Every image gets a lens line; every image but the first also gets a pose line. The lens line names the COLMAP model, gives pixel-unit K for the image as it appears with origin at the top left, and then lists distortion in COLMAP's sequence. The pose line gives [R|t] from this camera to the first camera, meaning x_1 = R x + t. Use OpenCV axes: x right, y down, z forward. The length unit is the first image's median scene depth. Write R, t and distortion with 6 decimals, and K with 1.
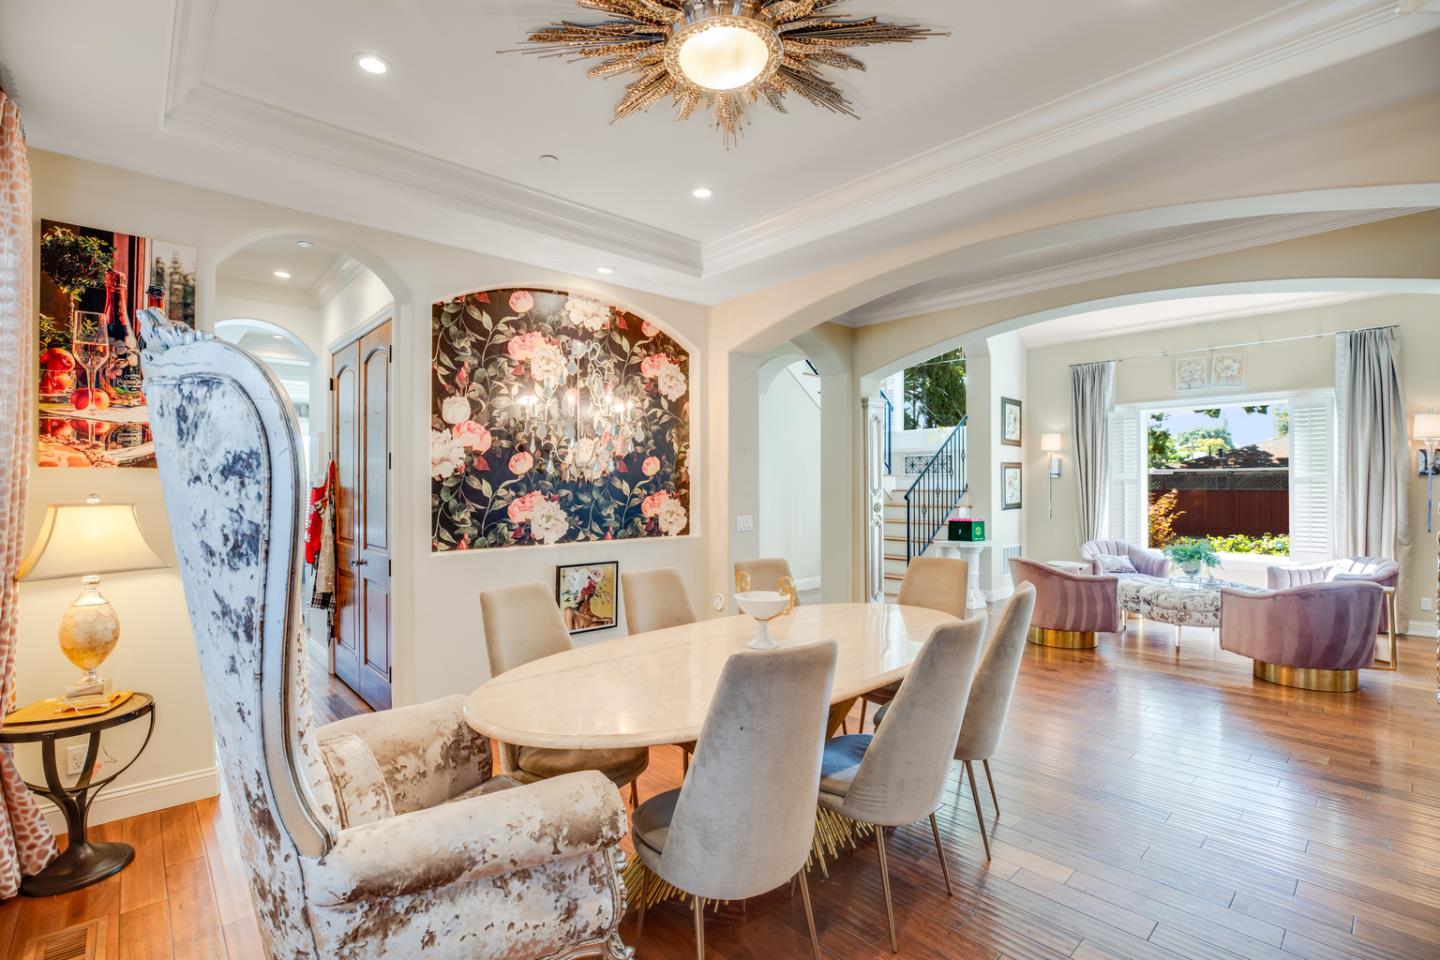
lens RADIAL K [[690.7, 0, 685.4], [0, 690.7, 474.9], [0, 0, 1]] dist [-0.011294, -0.001158]
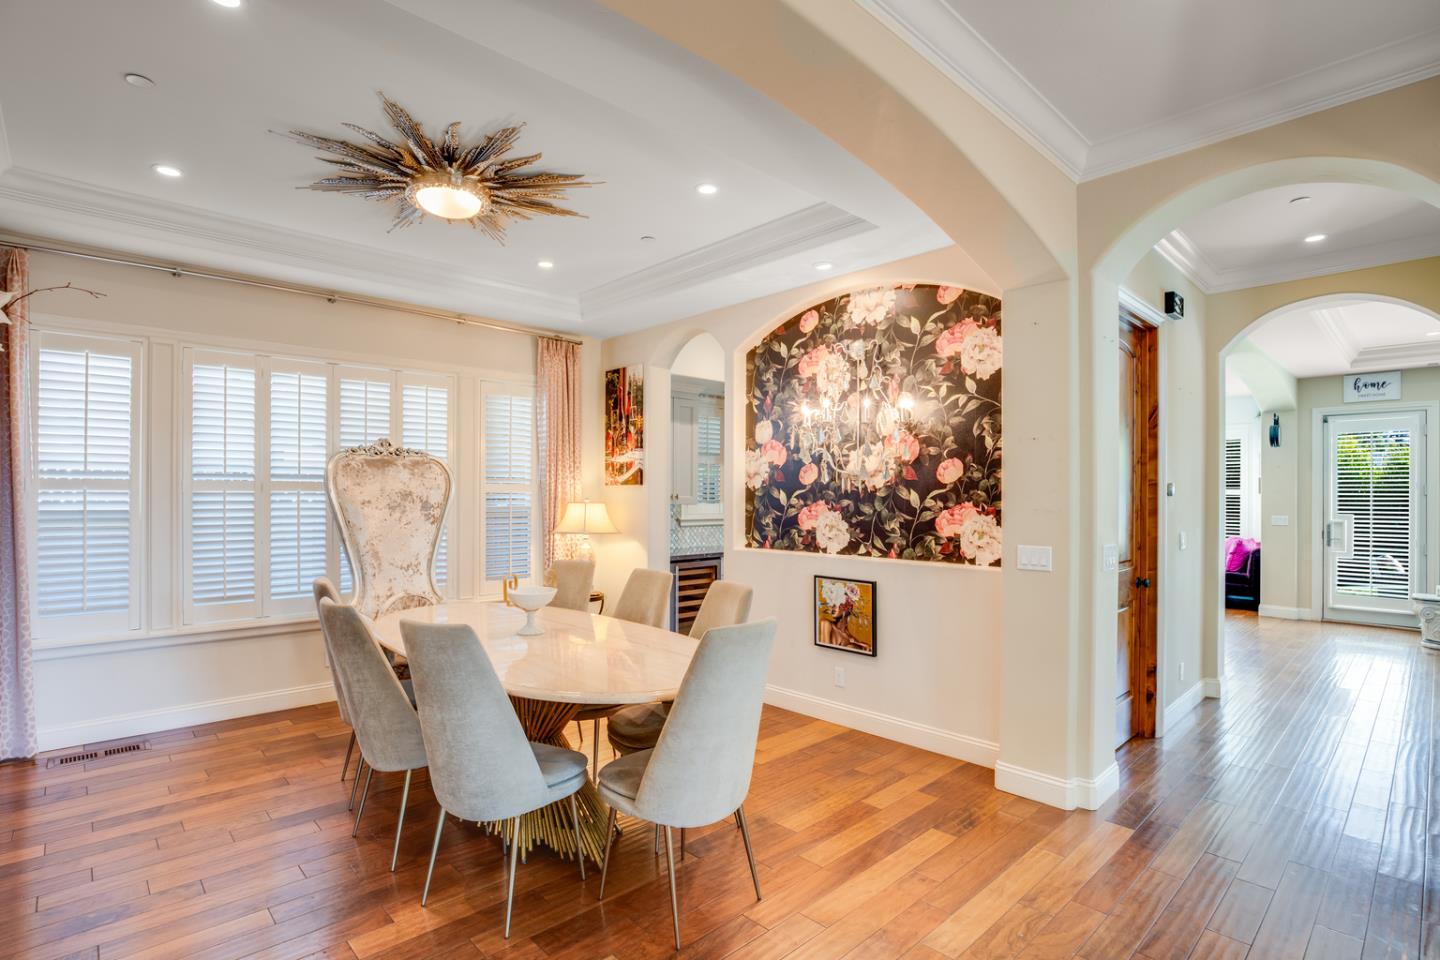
lens RADIAL K [[690.7, 0, 654.9], [0, 690.7, 487.4], [0, 0, 1]] dist [-0.011294, -0.001158]
pose [[-0.010361, -0.009319, -0.999903, 0.788079], [0.009873, 0.999907, -0.009421, 0.010642], [0.999898, -0.009970, -0.010268, 0.740299]]
